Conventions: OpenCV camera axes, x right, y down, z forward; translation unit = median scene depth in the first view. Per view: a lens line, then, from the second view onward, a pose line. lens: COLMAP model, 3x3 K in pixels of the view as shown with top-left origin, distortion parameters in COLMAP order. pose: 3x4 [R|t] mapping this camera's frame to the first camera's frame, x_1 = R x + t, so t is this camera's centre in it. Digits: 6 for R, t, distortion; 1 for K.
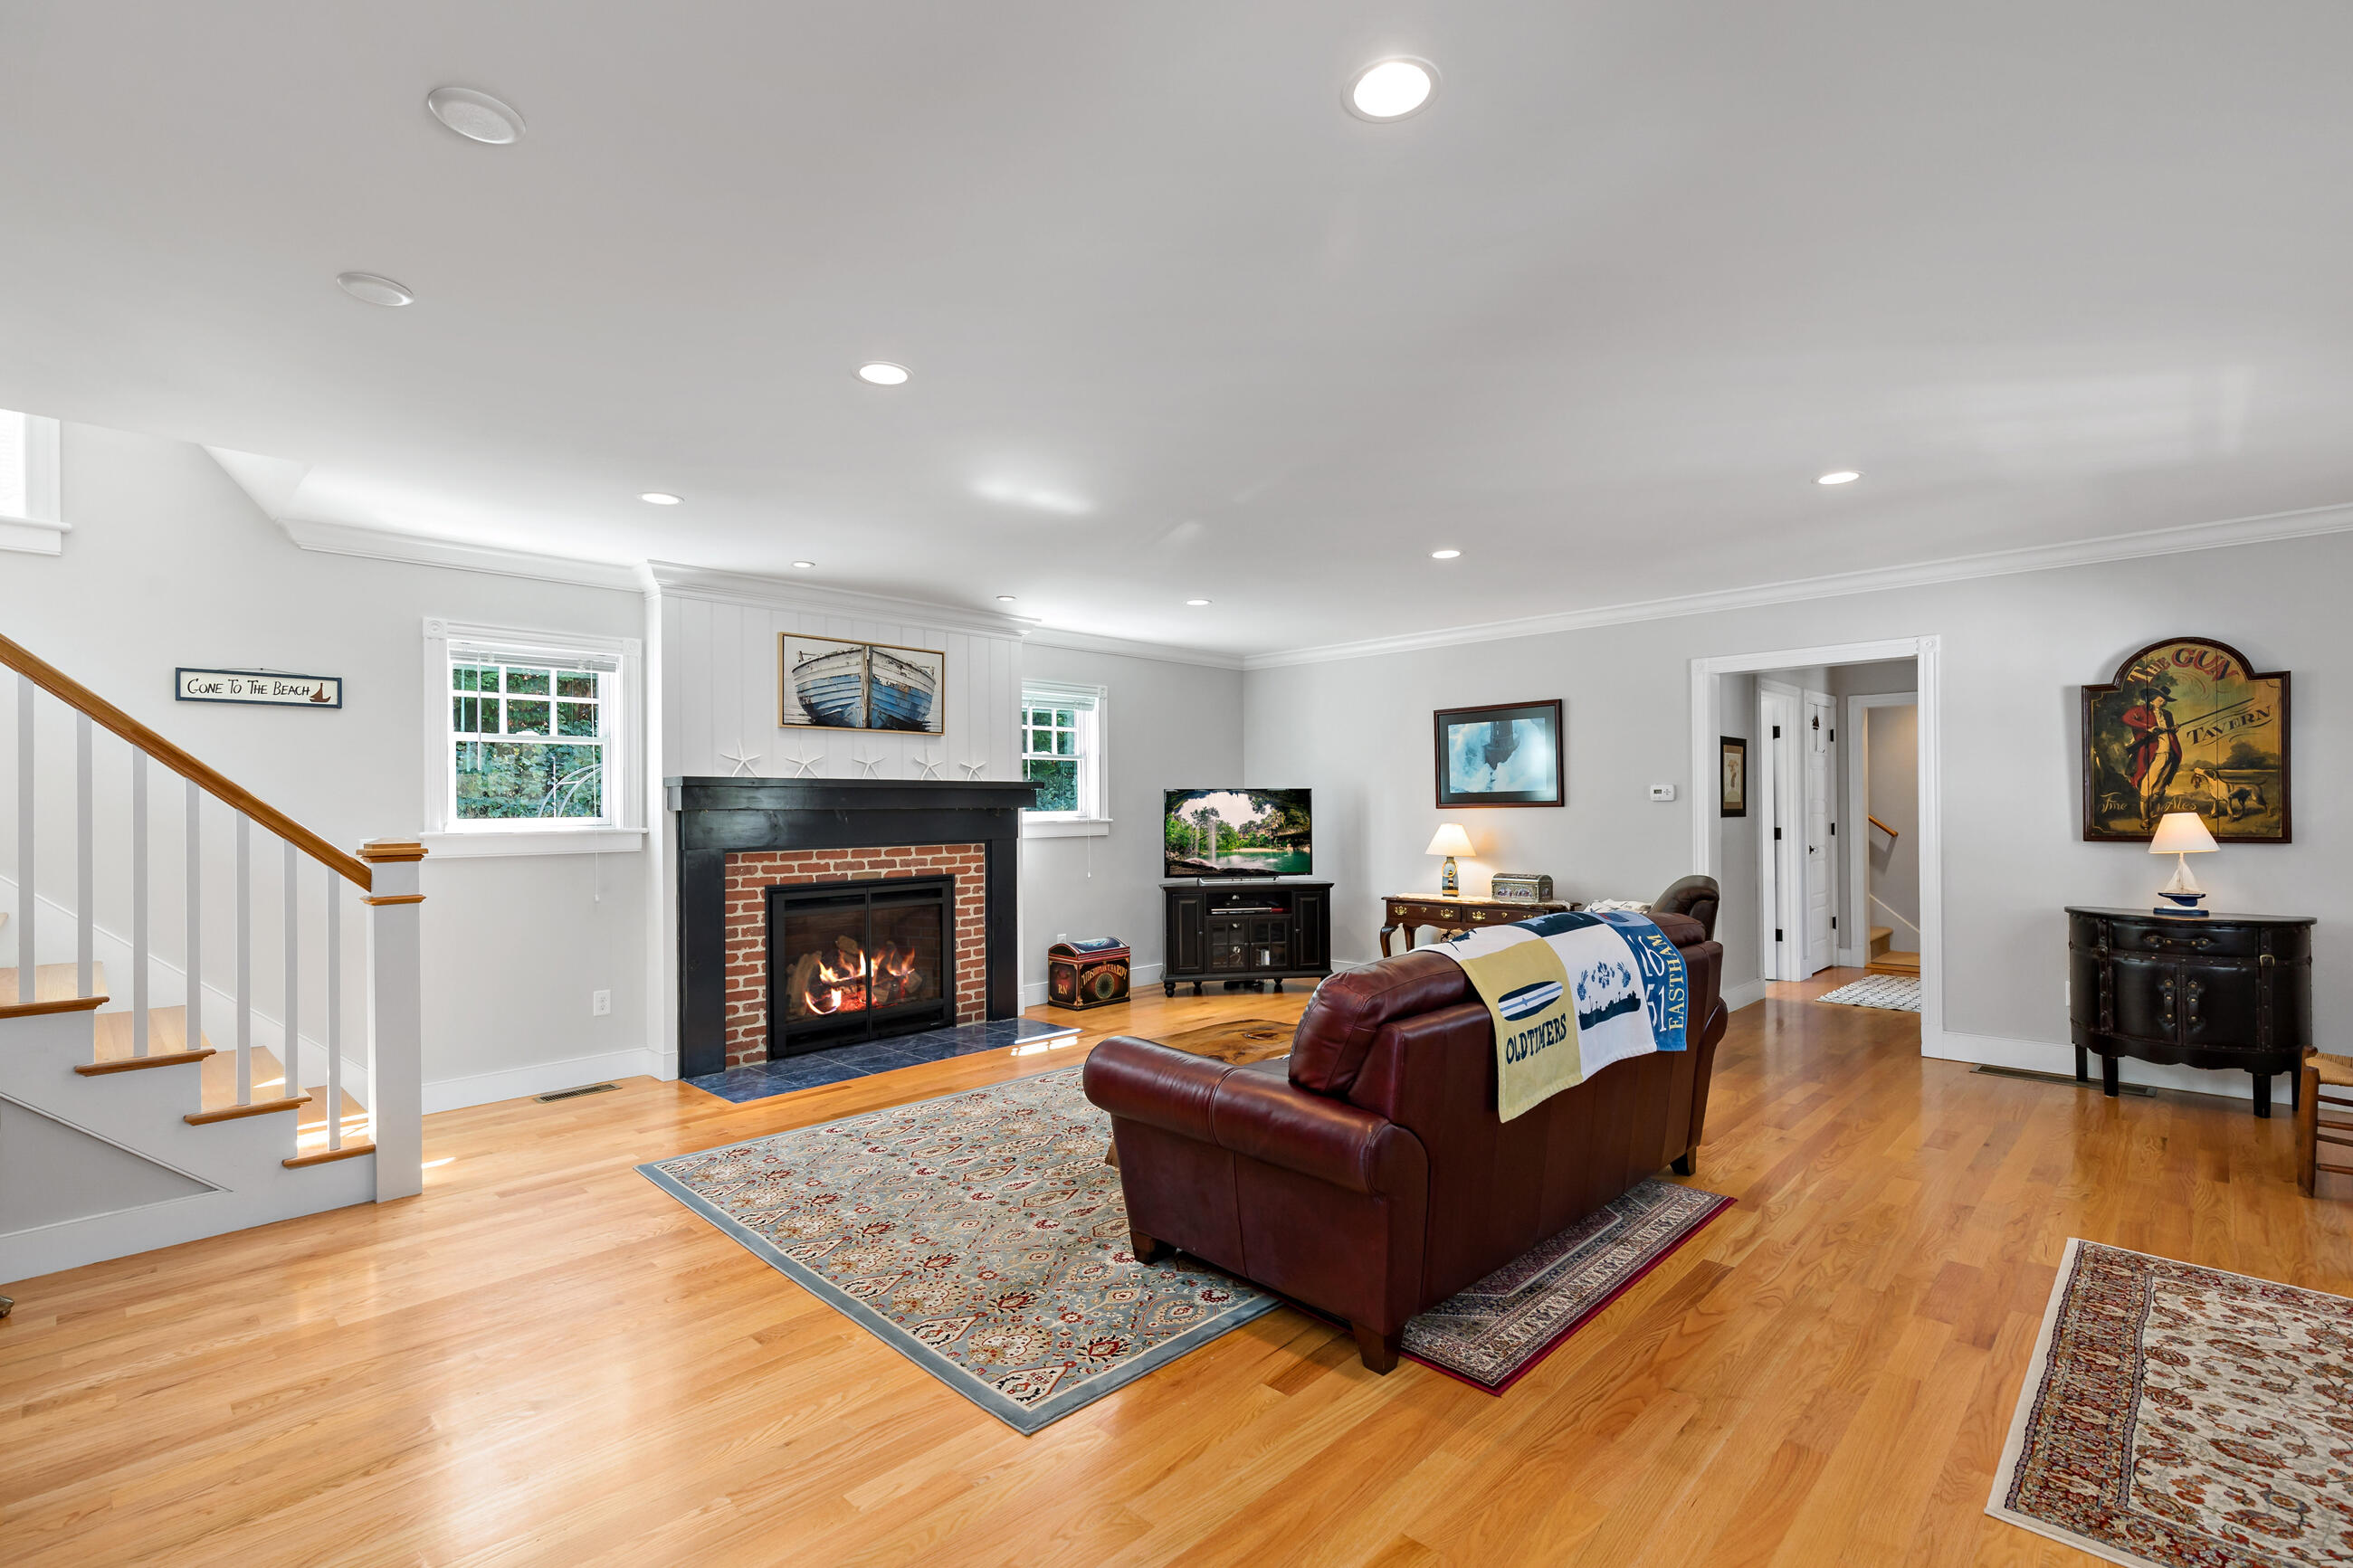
lens RADIAL K [[1074.7, 0, 1188.3], [0, 1074.7, 794.8], [0, 0, 1]] dist [0.010033, -0.002424]
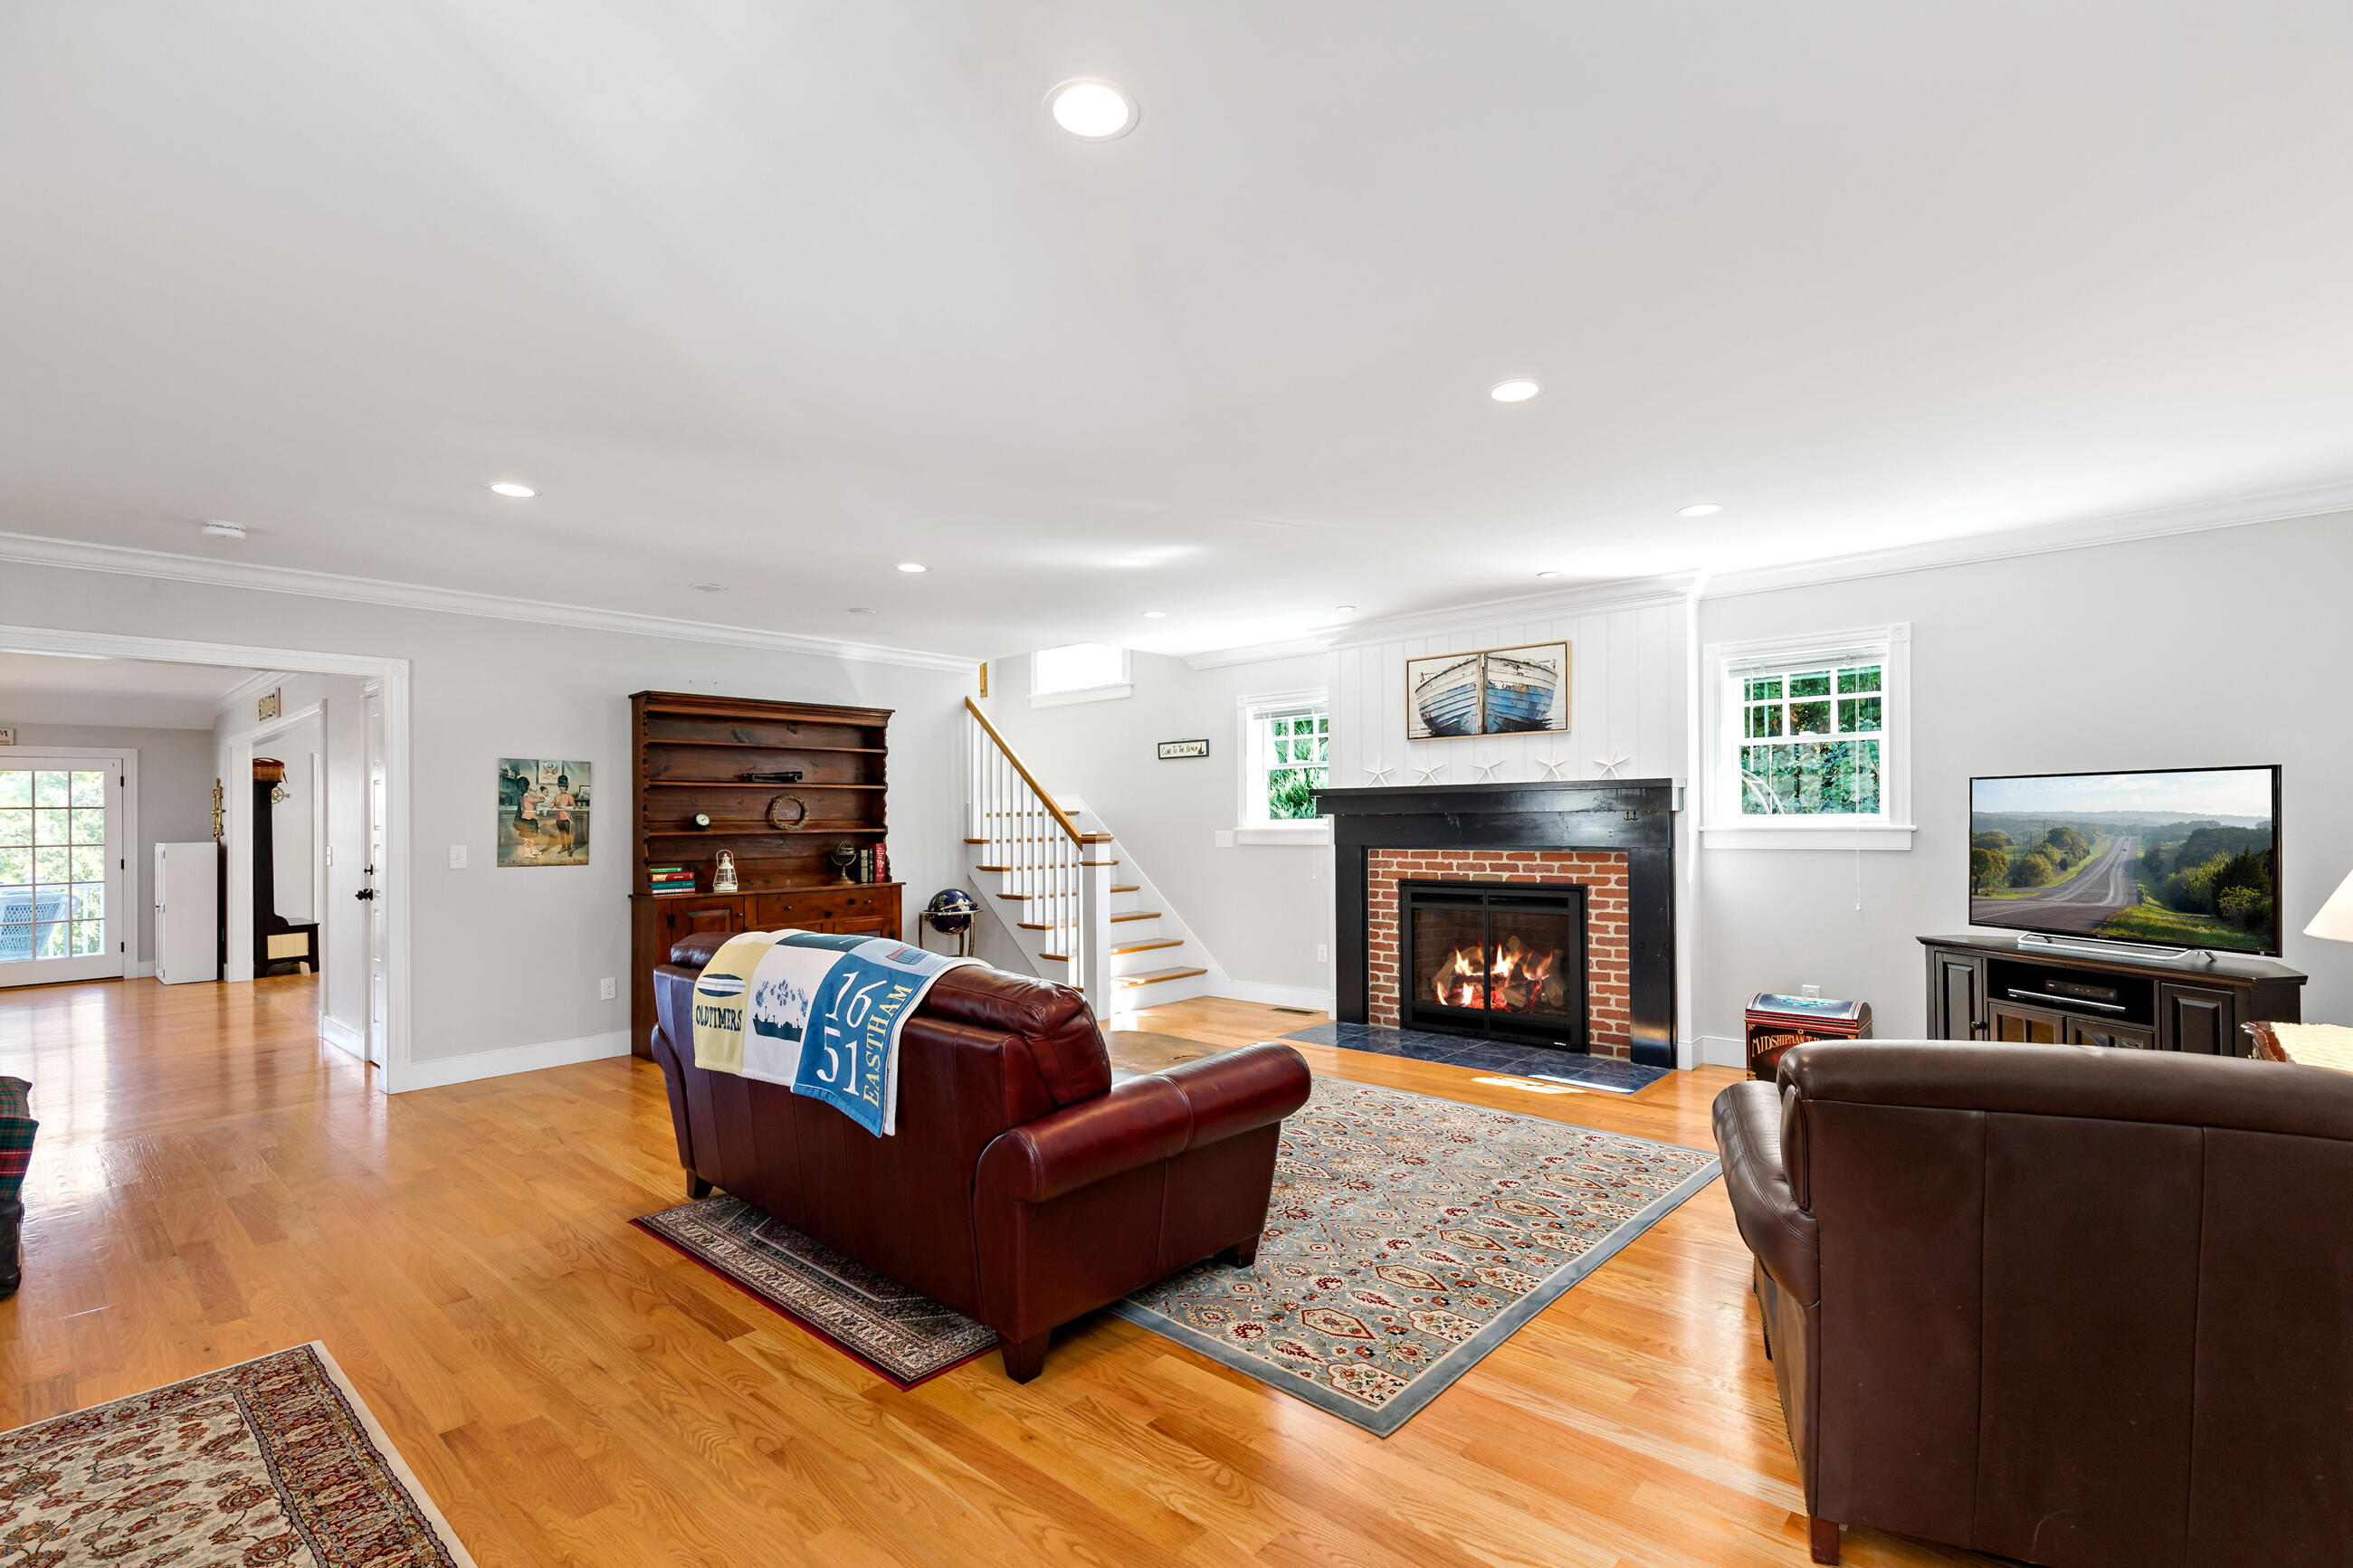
lens RADIAL K [[1074.7, 0, 1200.5], [0, 1074.7, 802.4], [0, 0, 1]] dist [0.010033, -0.002424]
pose [[0.032423, -0.005224, -0.999461, 0.734403], [0.023151, 0.999722, -0.004474, 0.001558], [0.999206, -0.022994, 0.032535, 0.712176]]
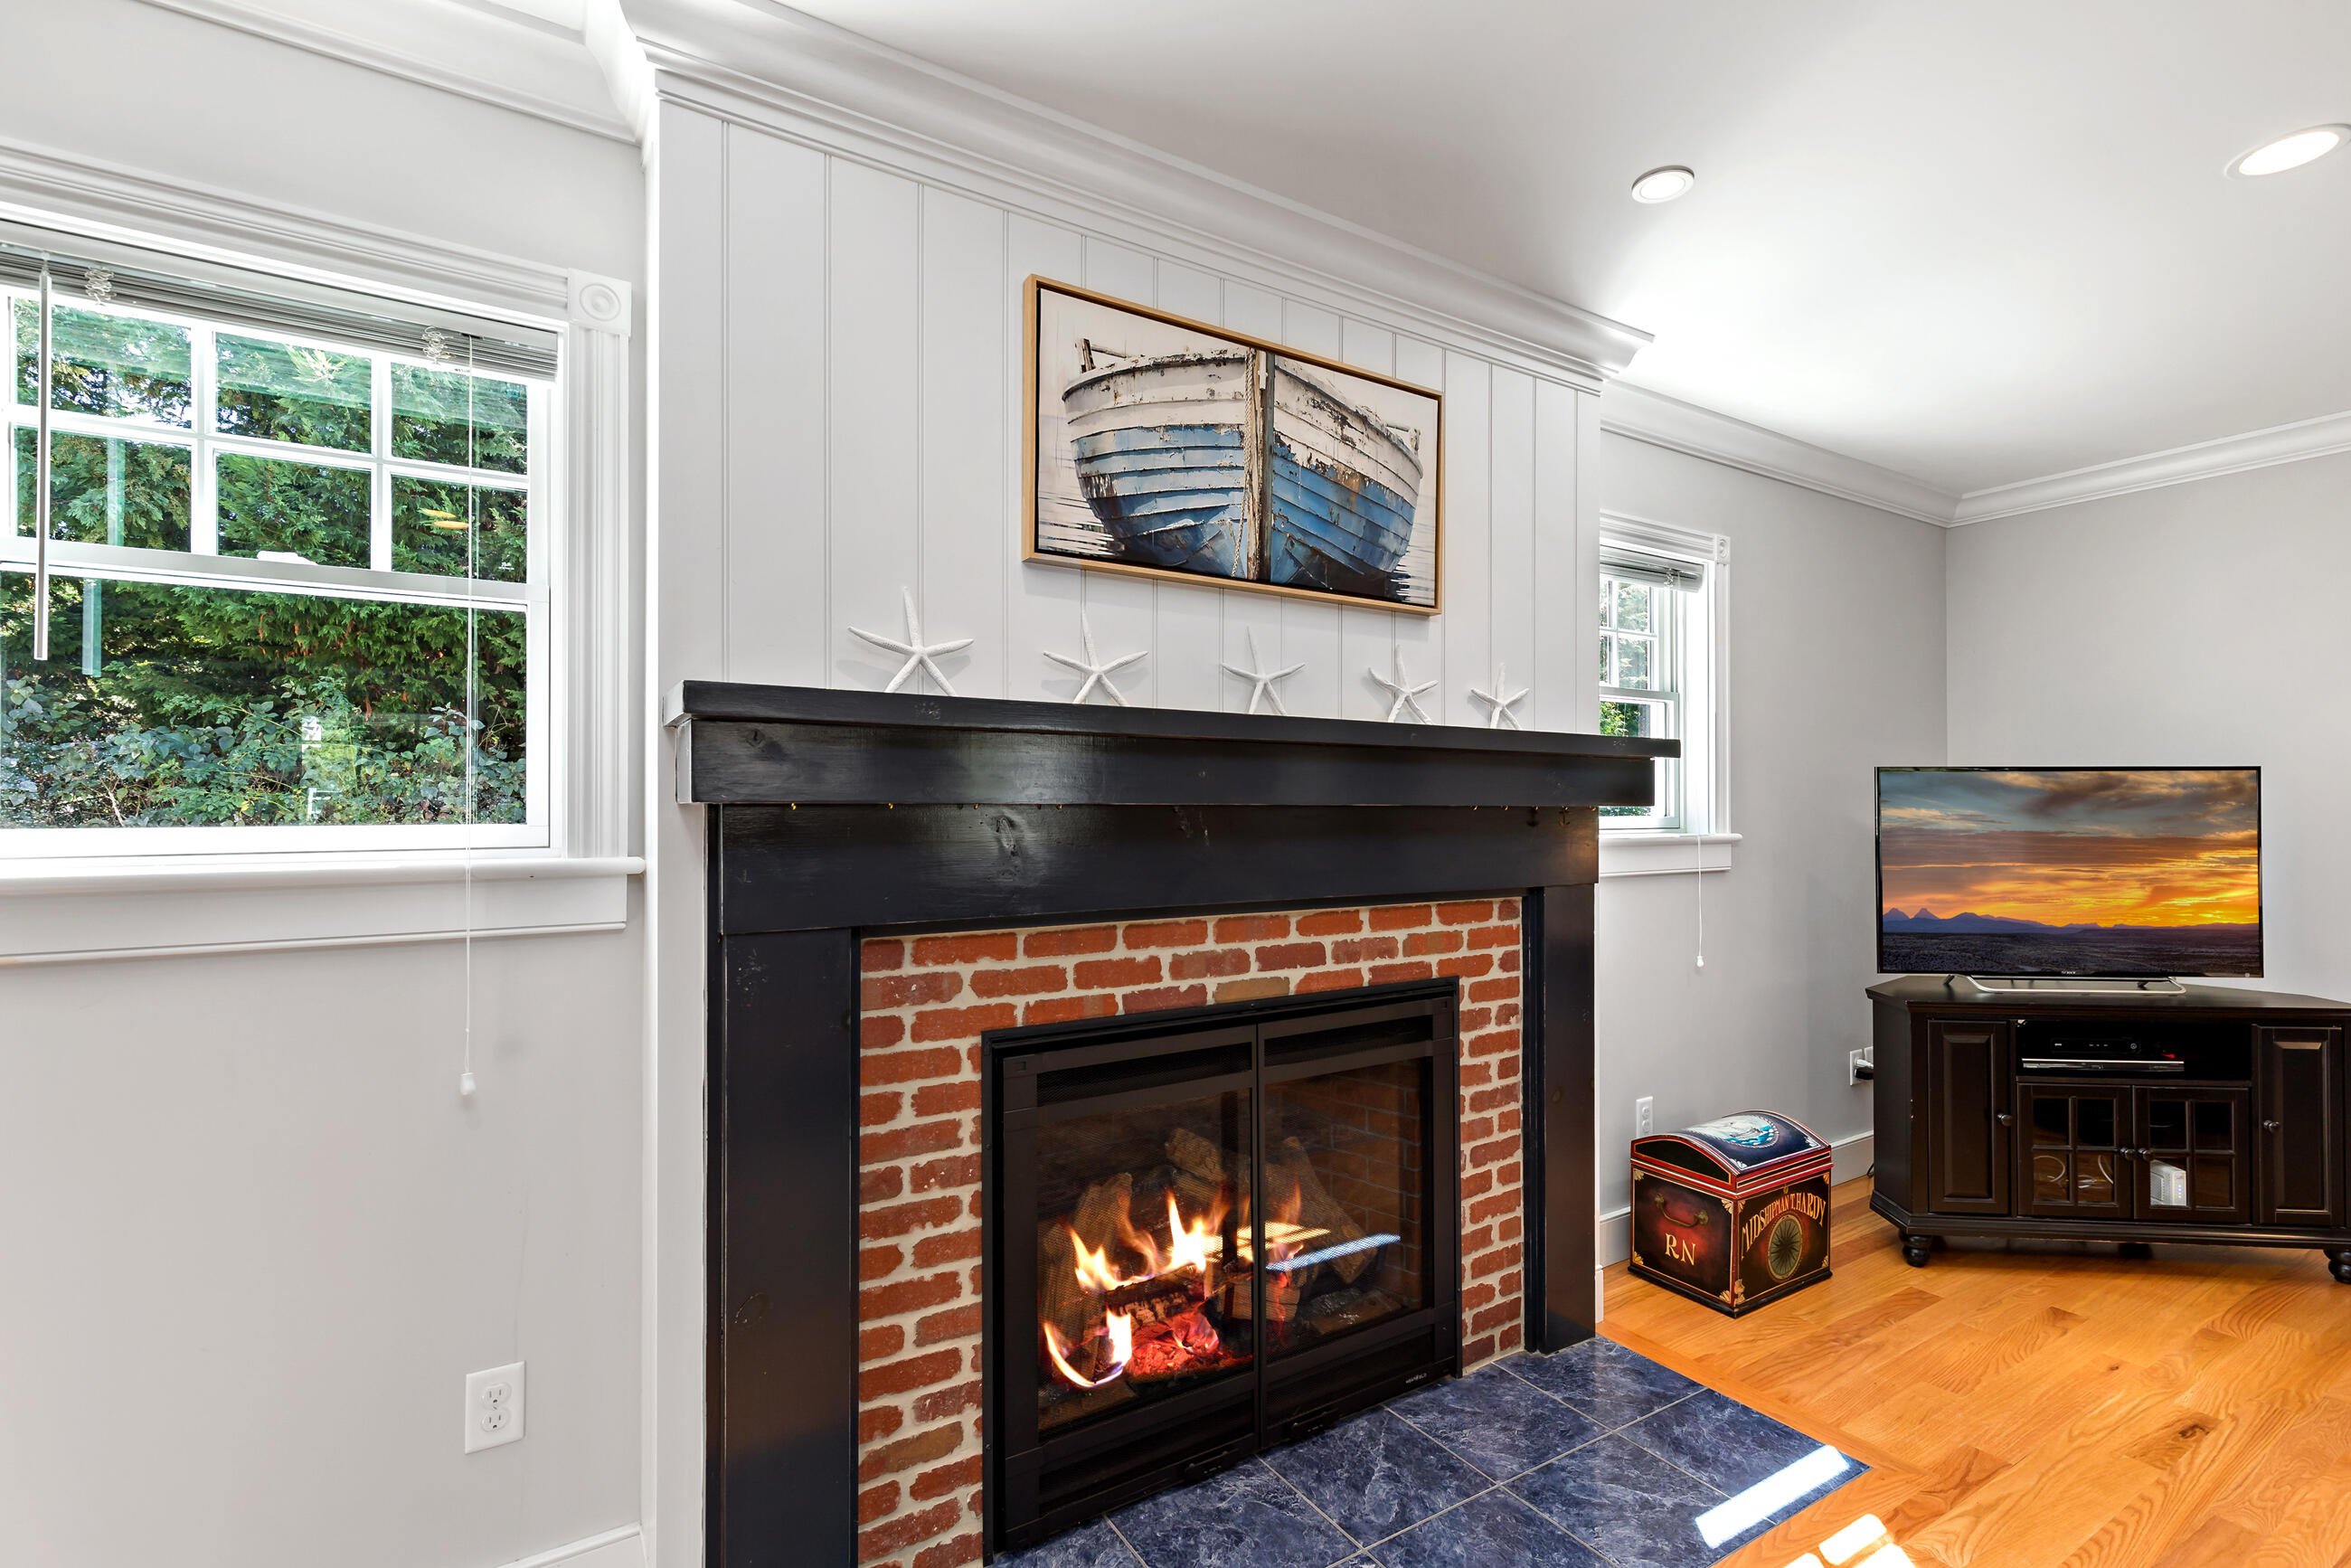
lens RADIAL K [[1073.9, 0, 1175.5], [0, 1073.9, 804.7], [0, 0, 1]] dist [0.010033, -0.002424]
pose [[0.967339, 0.010197, -0.253281, -0.239360], [-0.007308, 0.999897, 0.012346, 0.008751], [0.253380, -0.010092, 0.967314, 0.660252]]
